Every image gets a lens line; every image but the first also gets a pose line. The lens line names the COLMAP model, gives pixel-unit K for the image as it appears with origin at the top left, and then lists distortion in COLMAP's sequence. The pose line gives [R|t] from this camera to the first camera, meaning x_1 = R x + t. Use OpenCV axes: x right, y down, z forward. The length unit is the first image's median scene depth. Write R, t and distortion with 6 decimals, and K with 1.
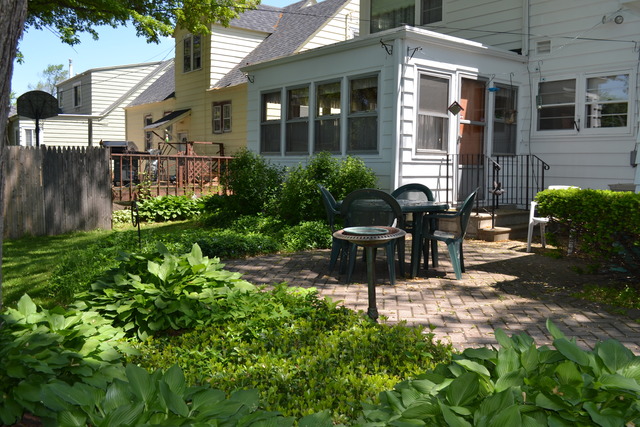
lens RADIAL K [[556.7, 0, 320.0], [0, 556.7, 213.5], [0, 0, 1]] dist [-0.083378, 0.000353]
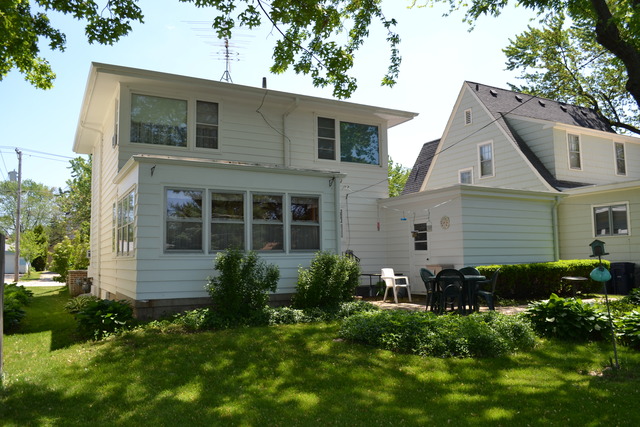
lens RADIAL K [[508.9, 0, 320.0], [0, 508.9, 213.5], [0, 0, 1]] dist [-0.073747, 0.000235]
pose [[0.180951, 0.085694, 0.979752, -1.036541], [0.105465, 0.988762, -0.105960, -0.057209], [-0.977821, 0.122503, 0.169880, 0.654748]]
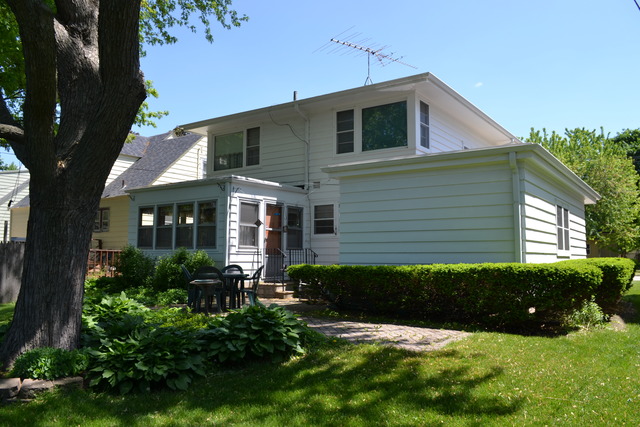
lens RADIAL K [[508.9, 0, 320.0], [0, 508.9, 213.5], [0, 0, 1]] dist [-0.073747, 0.000235]
pose [[0.960062, 0.018472, 0.279177, -0.021025], [0.030110, 0.985201, -0.168735, 0.052601], [-0.278163, 0.170402, 0.945298, -0.516335]]
